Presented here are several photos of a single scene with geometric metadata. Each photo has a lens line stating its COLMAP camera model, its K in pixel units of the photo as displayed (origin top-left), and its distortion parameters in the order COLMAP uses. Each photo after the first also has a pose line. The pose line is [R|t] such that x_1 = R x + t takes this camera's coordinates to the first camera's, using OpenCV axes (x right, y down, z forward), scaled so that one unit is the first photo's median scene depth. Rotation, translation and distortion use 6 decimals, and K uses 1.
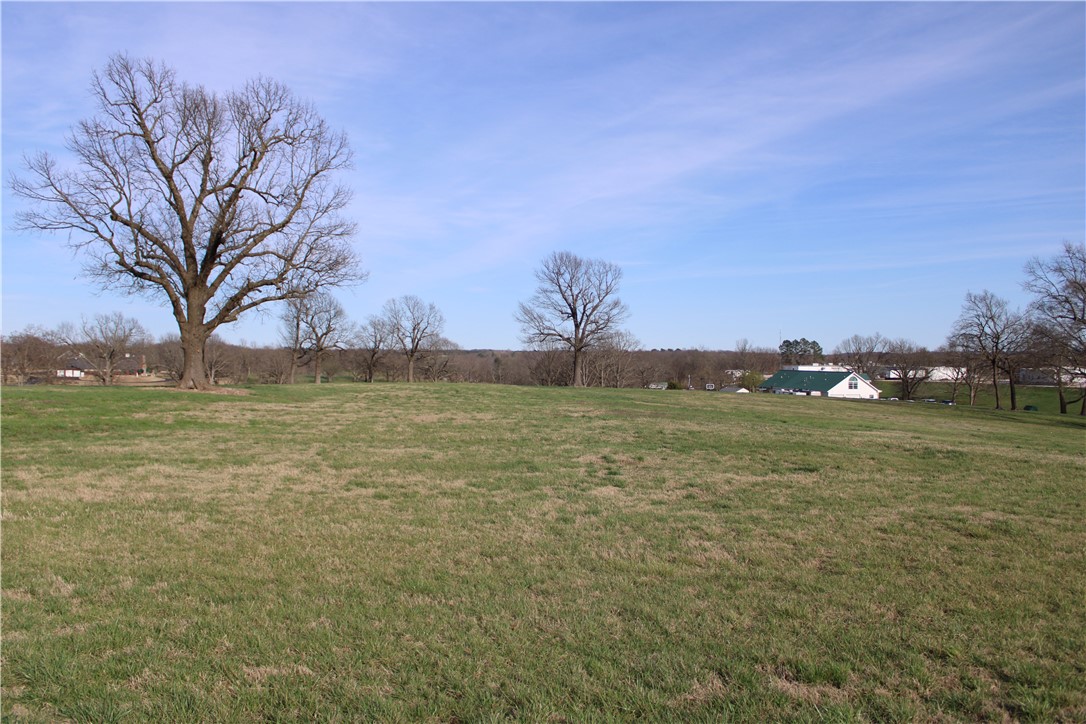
lens RADIAL K [[937.4, 0, 538.6], [0, 937.4, 355.5], [0, 0, 1]] dist [-0.153332, 0.143693]
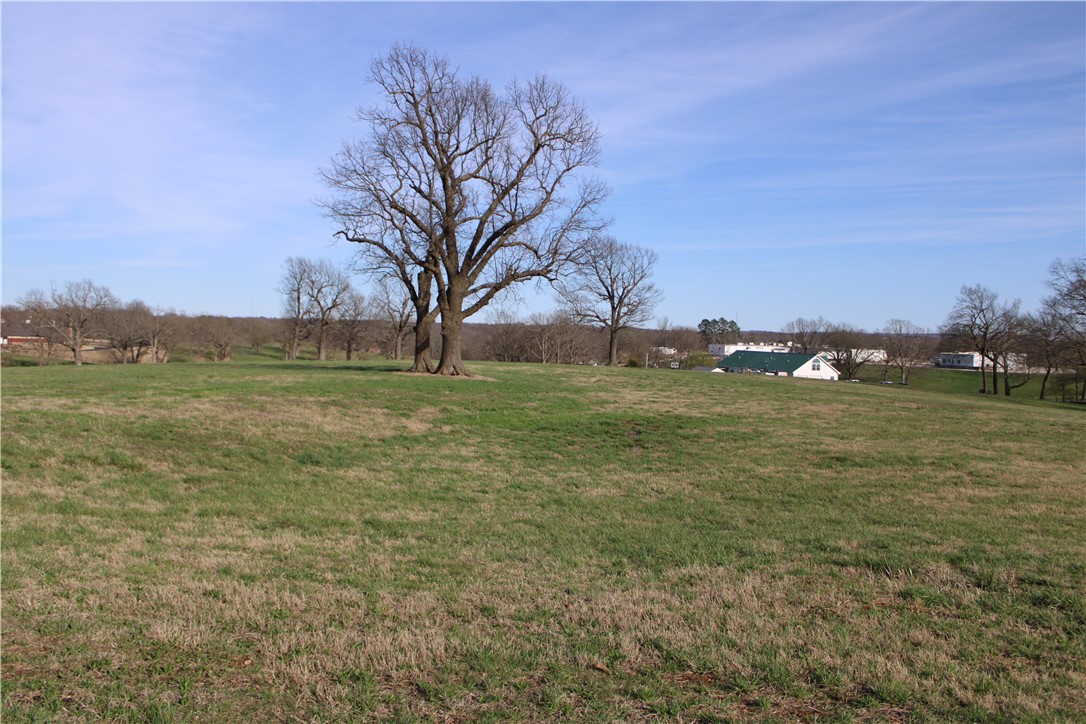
lens RADIAL K [[937.4, 0, 538.6], [0, 937.4, 355.5], [0, 0, 1]] dist [-0.153332, 0.143693]
pose [[0.992293, 0.016722, 0.122778, -0.126613], [-0.020340, 0.999393, 0.028276, -0.005079], [-0.122231, -0.030556, 0.992031, -0.013791]]
